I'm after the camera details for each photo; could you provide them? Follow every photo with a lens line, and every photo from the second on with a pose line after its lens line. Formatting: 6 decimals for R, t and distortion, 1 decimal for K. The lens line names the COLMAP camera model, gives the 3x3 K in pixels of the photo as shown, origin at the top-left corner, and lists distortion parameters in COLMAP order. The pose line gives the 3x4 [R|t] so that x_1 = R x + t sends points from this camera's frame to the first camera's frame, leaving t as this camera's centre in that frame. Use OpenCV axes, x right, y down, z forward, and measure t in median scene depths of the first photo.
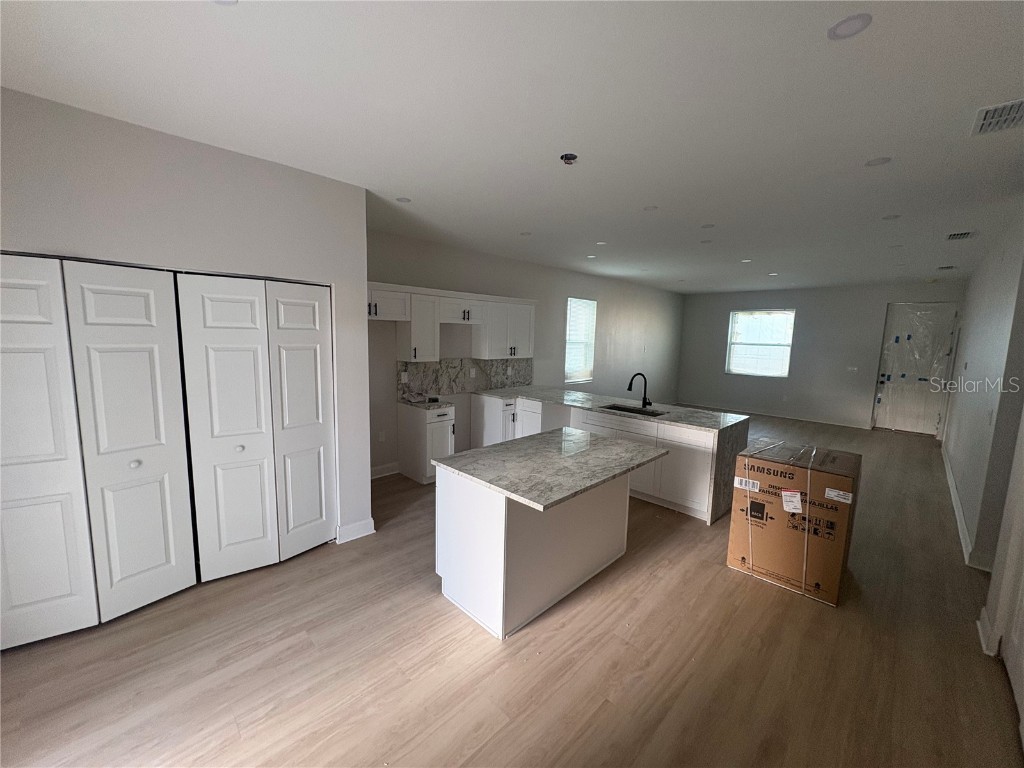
lens RADIAL K [[406.9, 0, 513.1], [0, 406.9, 383.0], [0, 0, 1]] dist [-0.001177, -0.000172]
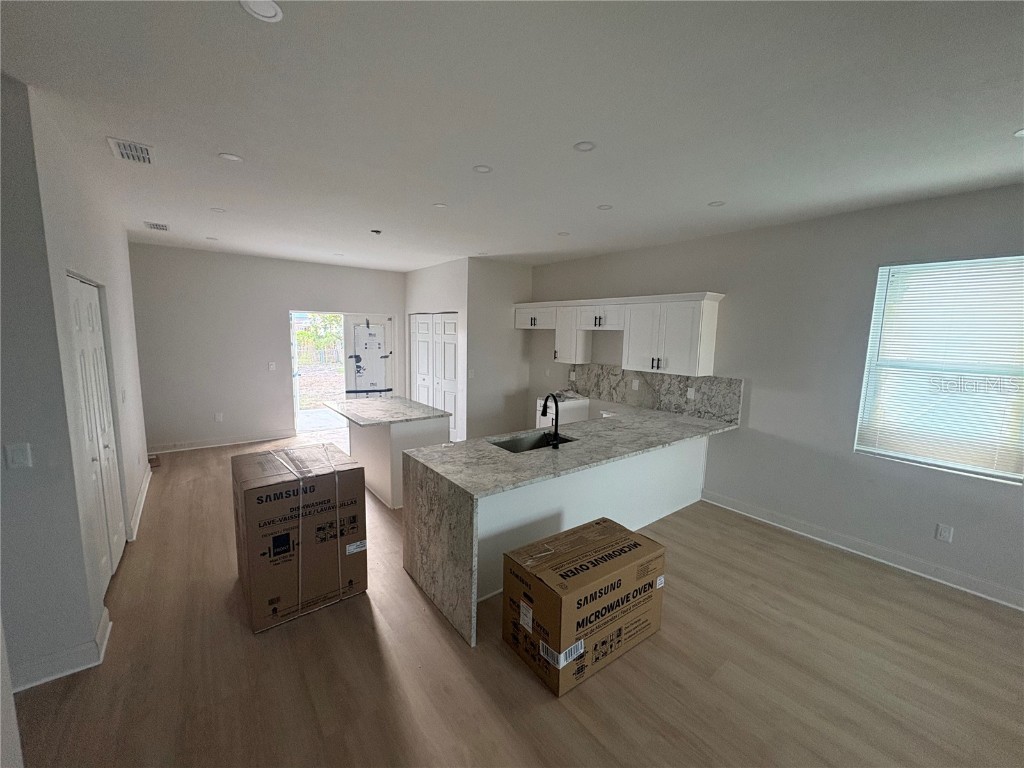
lens RADIAL K [[406.9, 0, 512.9], [0, 406.9, 381.4], [0, 0, 1]] dist [-0.001177, -0.000172]
pose [[-0.123203, 0.093872, -0.987932, 0.858398], [-0.148739, 0.982524, 0.111907, -0.096655], [0.981172, 0.160732, -0.107087, 0.871320]]
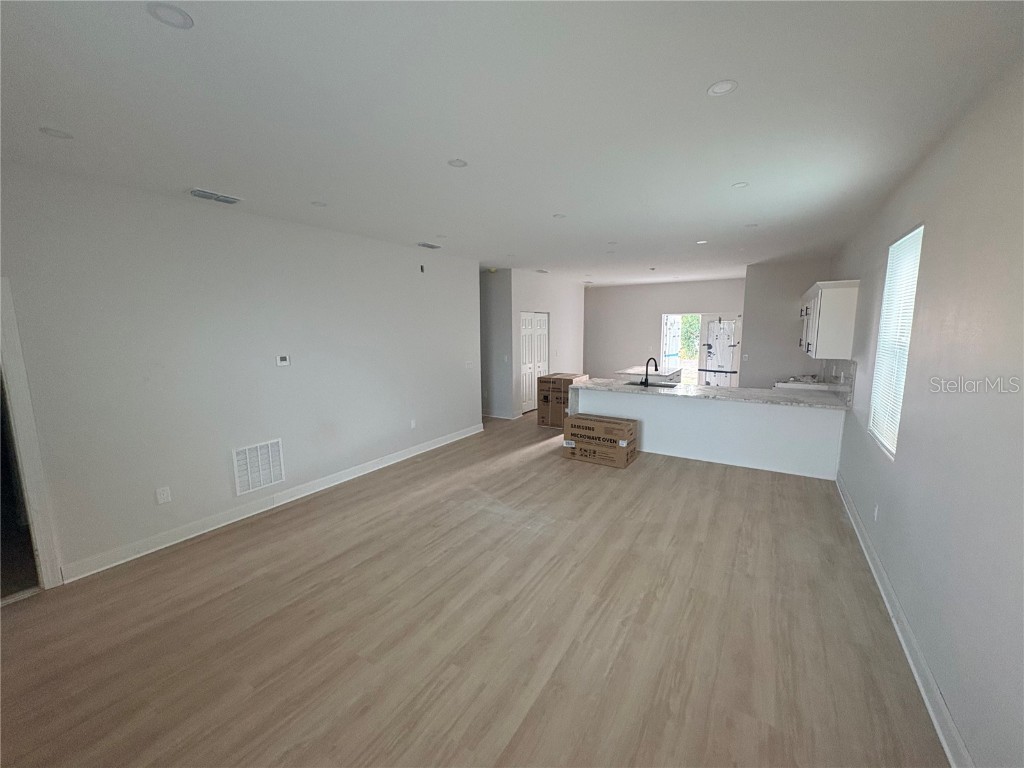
lens RADIAL K [[406.9, 0, 509.8], [0, 406.9, 385.8], [0, 0, 1]] dist [-0.001177, -0.000172]
pose [[-0.976699, 0.017134, -0.213929, 0.862060], [-0.039138, 0.965872, 0.256047, -0.210071], [0.211015, 0.258454, -0.942695, 1.825159]]
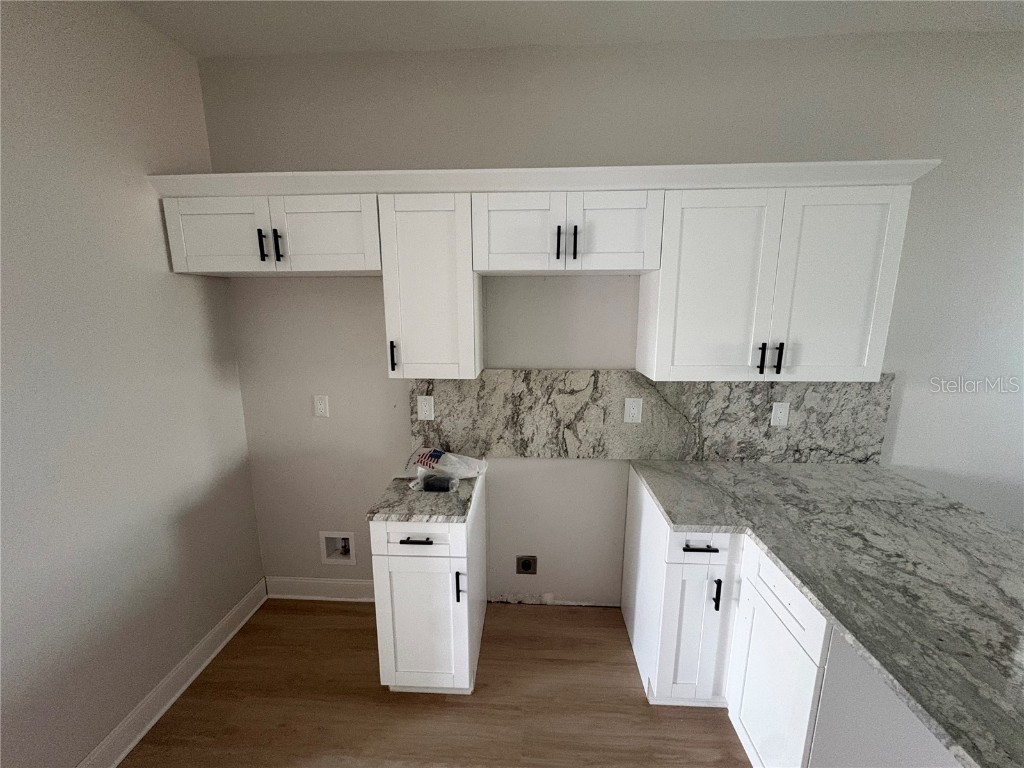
lens RADIAL K [[406.9, 0, 509.4], [0, 406.9, 382.8], [0, 0, 1]] dist [-0.001177, -0.000172]
pose [[0.665222, 0.113638, -0.737947, 0.097468], [-0.074004, 0.993518, 0.086283, -0.076053], [0.742969, -0.002786, 0.669320, 0.706657]]
